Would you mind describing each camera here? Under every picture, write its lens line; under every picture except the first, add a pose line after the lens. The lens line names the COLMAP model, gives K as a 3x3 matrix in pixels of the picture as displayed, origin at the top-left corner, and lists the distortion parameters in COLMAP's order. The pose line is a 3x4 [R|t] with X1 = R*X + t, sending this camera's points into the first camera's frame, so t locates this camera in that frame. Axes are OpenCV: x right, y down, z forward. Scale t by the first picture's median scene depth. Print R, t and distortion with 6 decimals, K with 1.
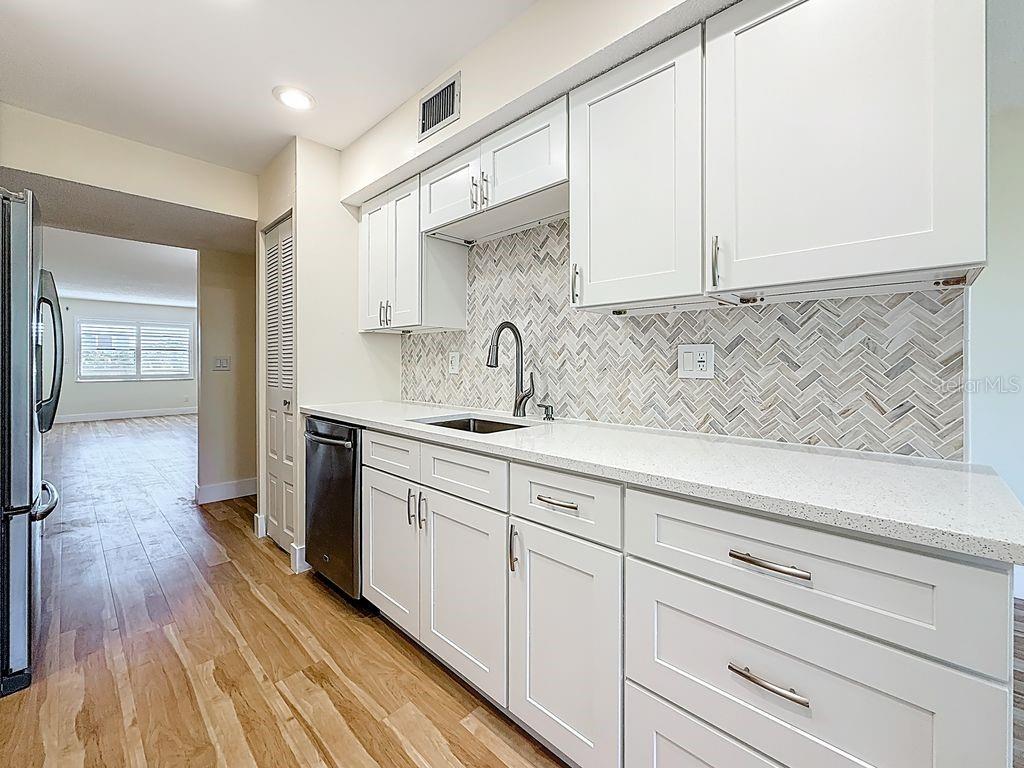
lens RADIAL K [[433.2, 0, 511.6], [0, 433.2, 362.1], [0, 0, 1]] dist [0.004227, -0.000110]
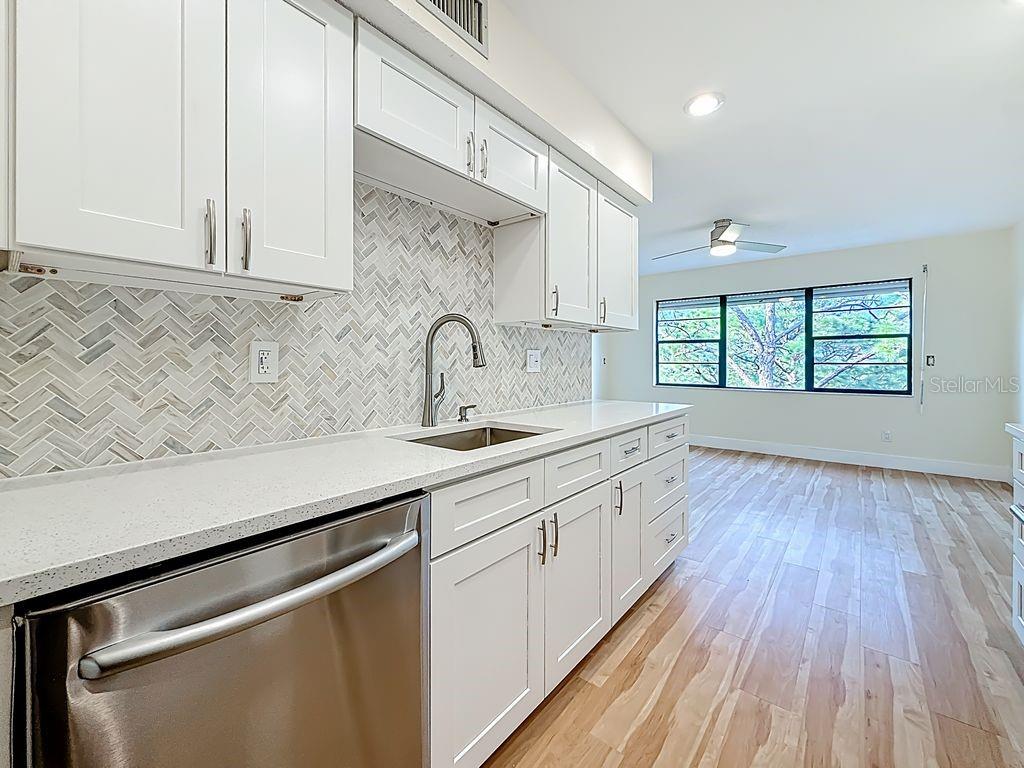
lens RADIAL K [[433.2, 0, 511.6], [0, 433.2, 362.1], [0, 0, 1]] dist [0.004227, -0.000110]
pose [[-0.089394, 0.000143, 0.995996, -0.911040], [-0.001480, 0.999999, -0.000276, 0.001923], [-0.995995, -0.001499, -0.089394, 1.006513]]
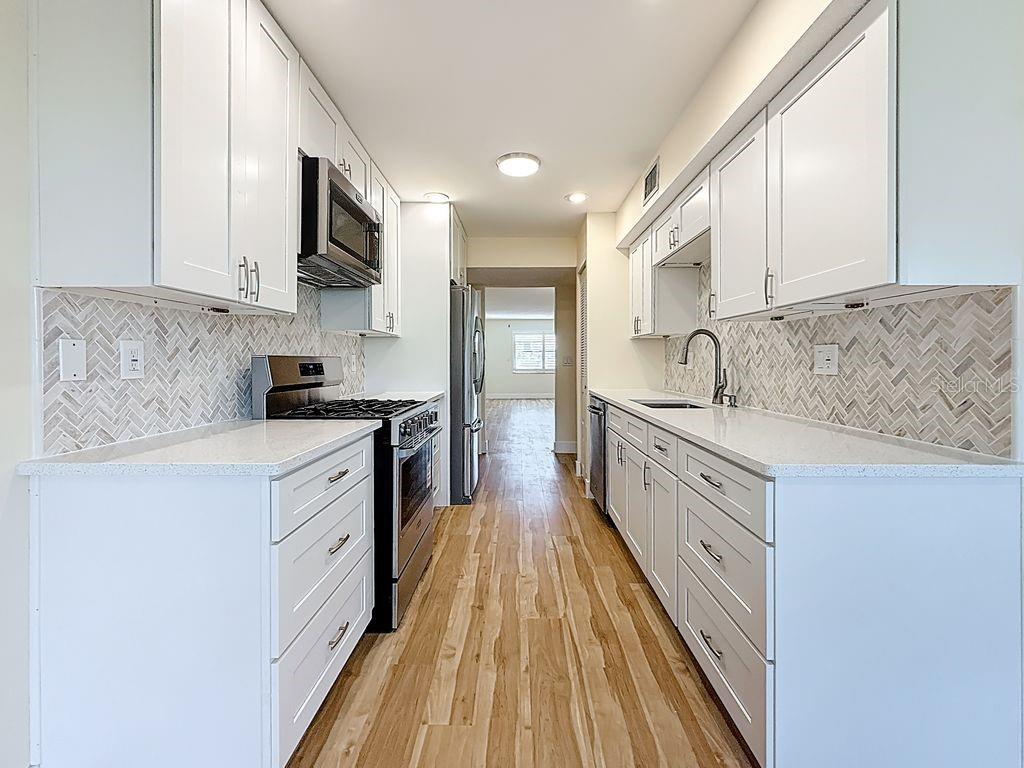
lens RADIAL K [[433.2, 0, 511.6], [0, 433.2, 362.1], [0, 0, 1]] dist [0.004227, -0.000110]
pose [[0.686258, 0.001479, -0.727357, 0.570334], [0.003226, 0.999982, 0.005077, -0.003332], [0.727351, -0.005830, 0.686241, -0.318779]]
